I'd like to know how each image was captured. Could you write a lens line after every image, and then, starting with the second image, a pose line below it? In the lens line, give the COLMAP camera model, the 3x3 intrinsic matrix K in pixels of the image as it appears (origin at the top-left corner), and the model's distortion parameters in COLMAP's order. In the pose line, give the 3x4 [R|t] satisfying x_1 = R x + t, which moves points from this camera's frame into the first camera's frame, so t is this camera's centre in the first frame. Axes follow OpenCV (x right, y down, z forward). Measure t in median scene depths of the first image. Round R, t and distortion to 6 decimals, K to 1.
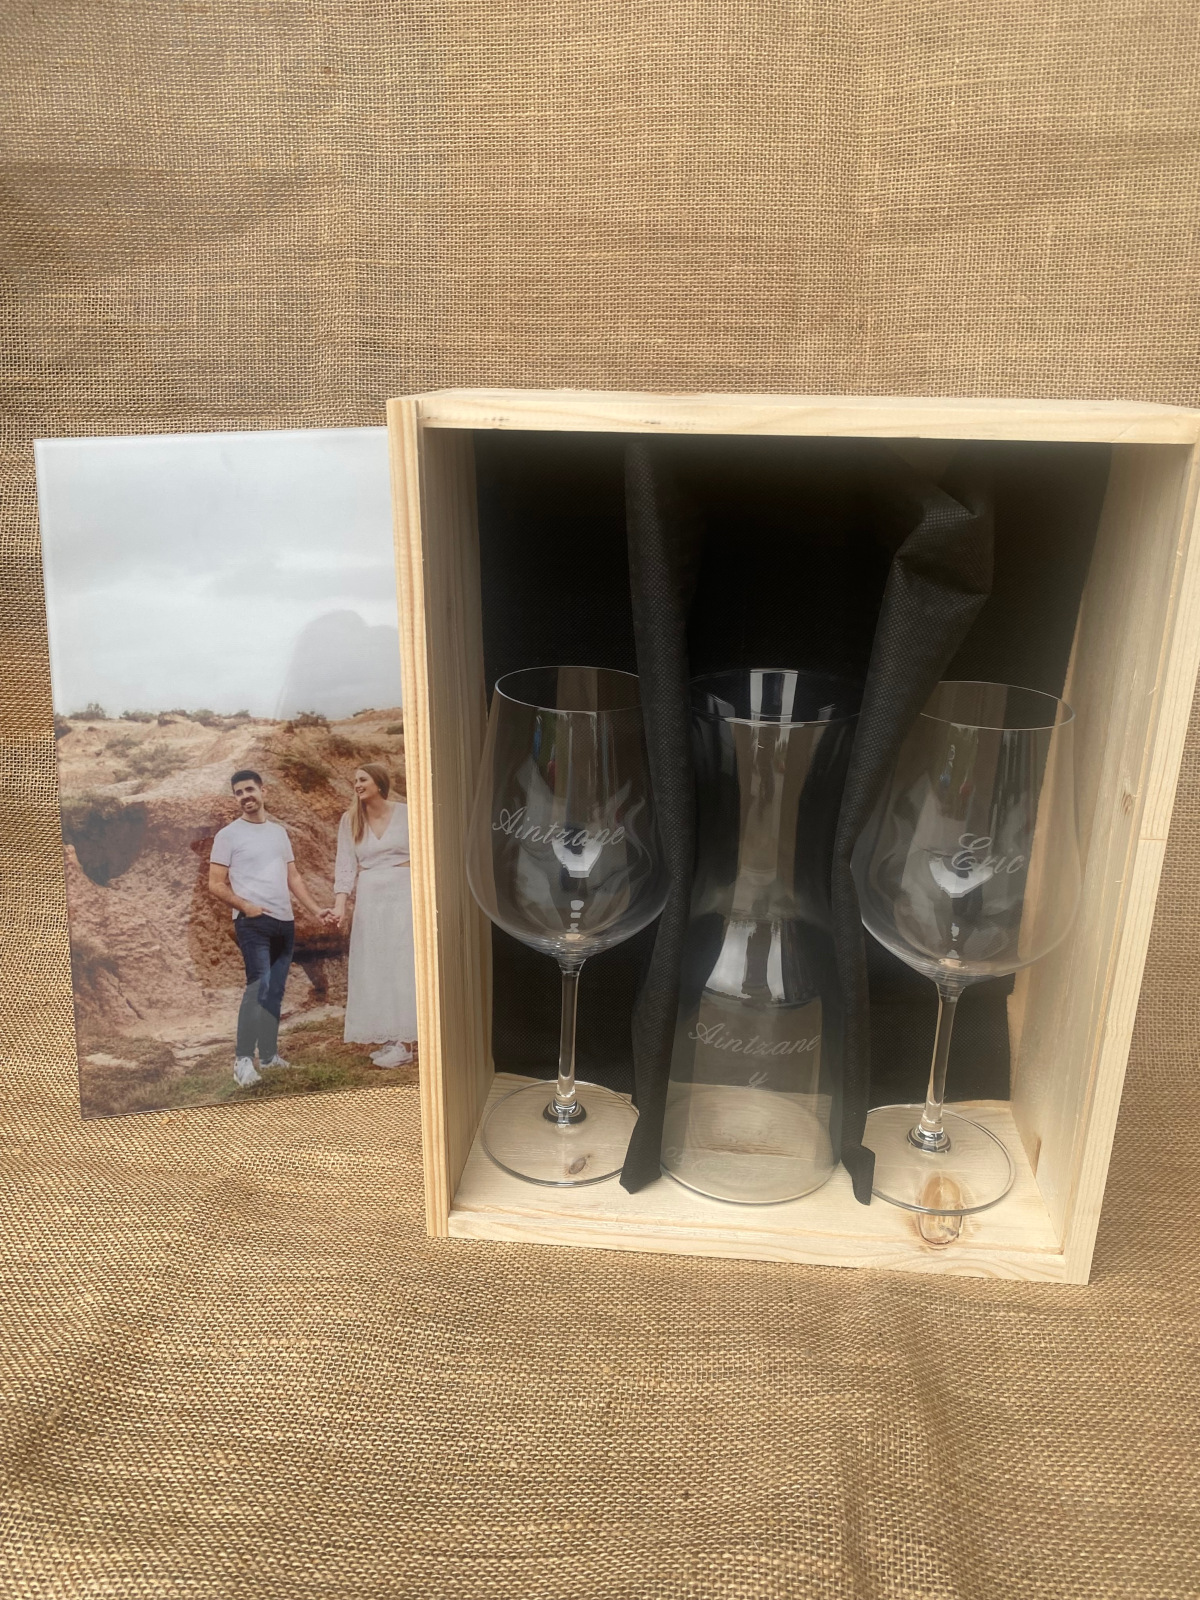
lens RADIAL K [[1195.0, 0, 600.2], [0, 1195.0, 816.1], [0, 0, 1]] dist [0.003433, 0.004717]
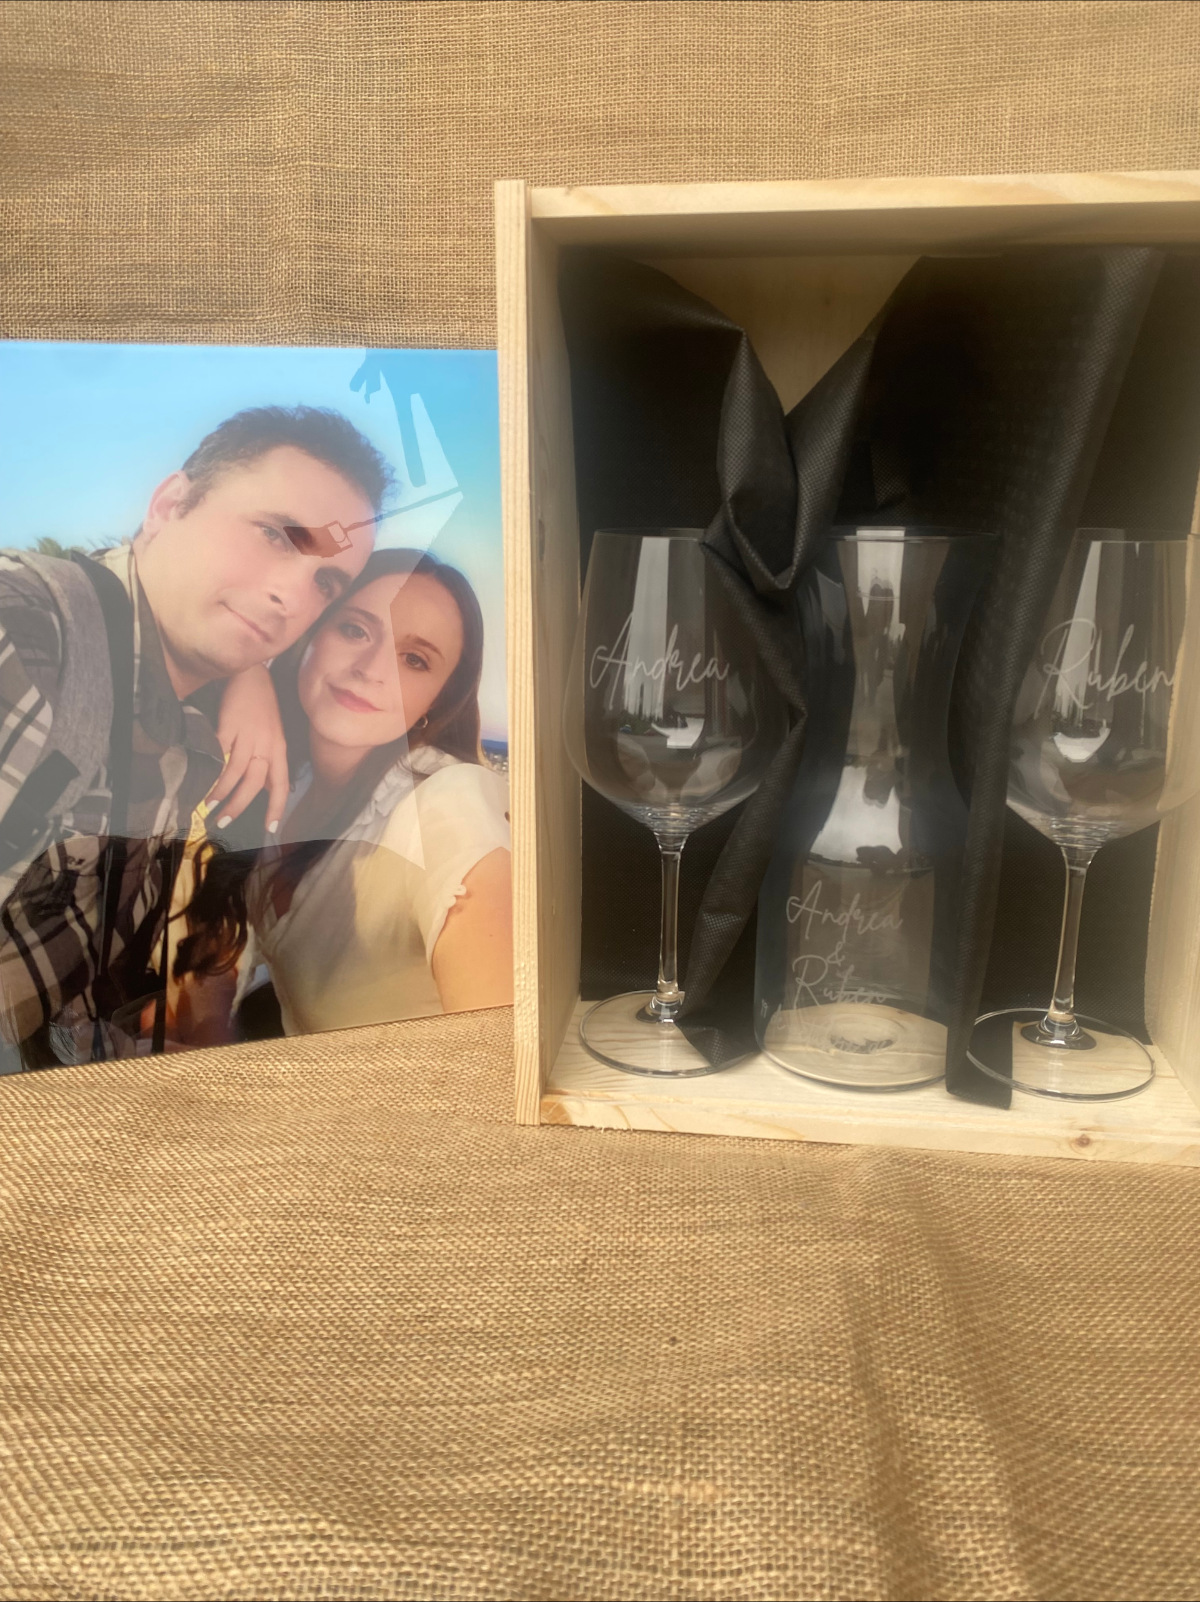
lens RADIAL K [[1196.5, 0, 596.9], [0, 1196.5, 787.5], [0, 0, 1]] dist [0.003433, 0.004717]
pose [[0.999603, -0.016479, 0.022855, 0.001533], [0.018211, 0.996805, -0.077768, 0.206894], [-0.021500, 0.078153, 0.996709, 0.080398]]
